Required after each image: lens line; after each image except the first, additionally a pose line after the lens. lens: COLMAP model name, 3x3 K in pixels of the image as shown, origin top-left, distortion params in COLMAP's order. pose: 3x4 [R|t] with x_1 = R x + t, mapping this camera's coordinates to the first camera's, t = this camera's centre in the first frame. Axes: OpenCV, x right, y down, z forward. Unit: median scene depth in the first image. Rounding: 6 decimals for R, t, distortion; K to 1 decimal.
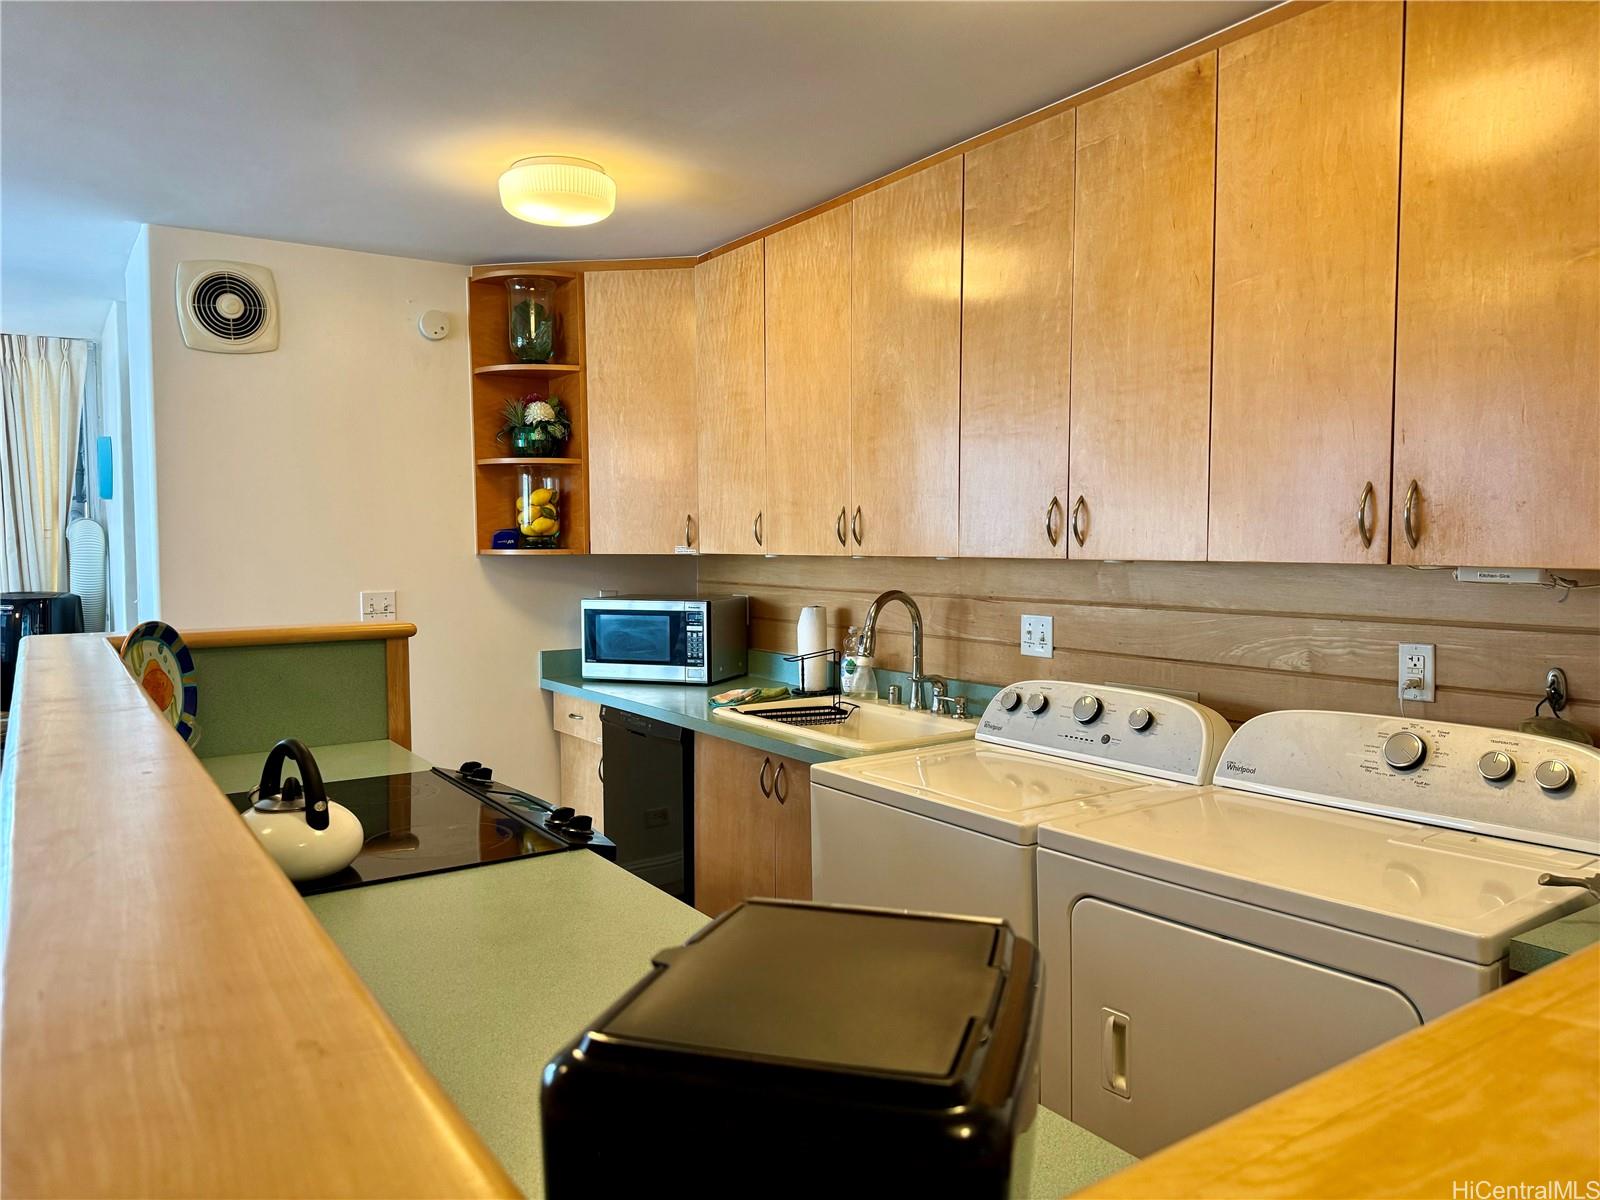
lens RADIAL K [[1133.3, 0, 828.9], [0, 1133.3, 601.7], [0, 0, 1]] dist [0.005547, -0.000113]
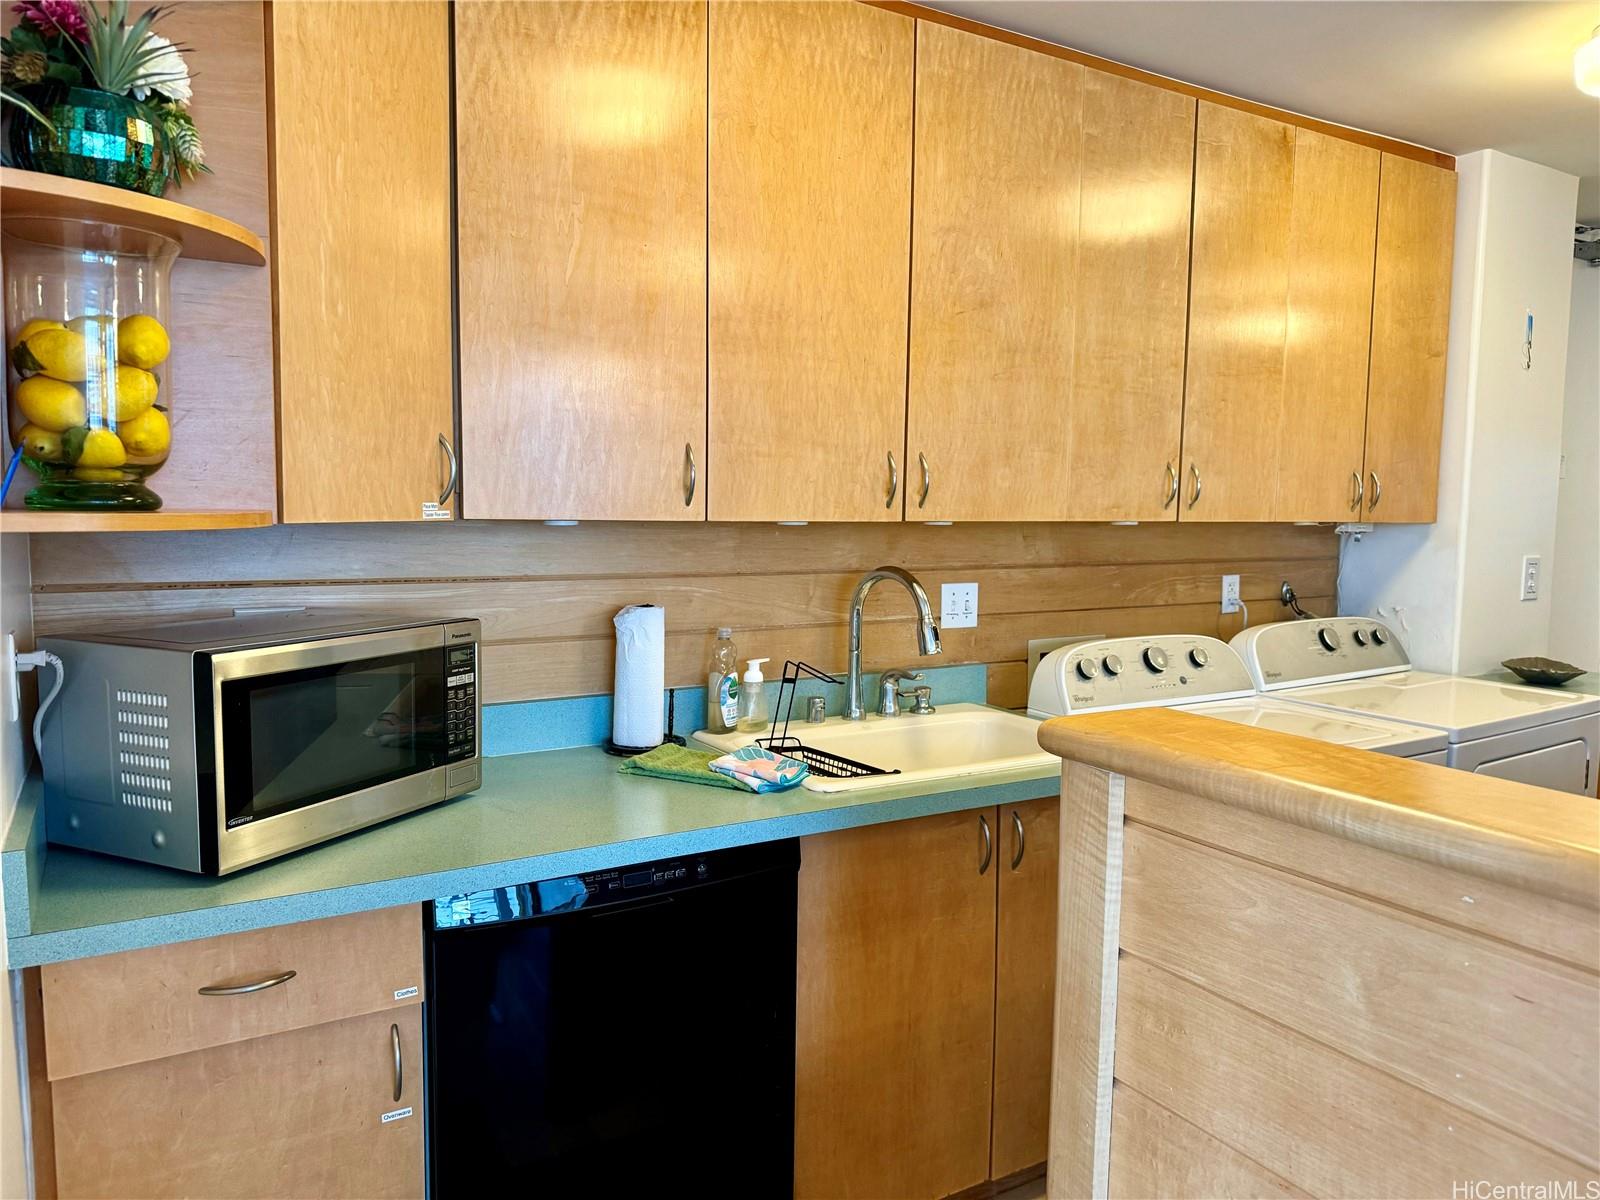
lens RADIAL K [[1133.3, 0, 828.9], [0, 1133.3, 601.7], [0, 0, 1]] dist [0.005547, -0.000113]
pose [[0.066545, -0.085536, 0.994110, -0.573842], [0.041688, 0.995687, 0.082881, -0.041486], [-0.996912, 0.035927, 0.069824, 0.815281]]
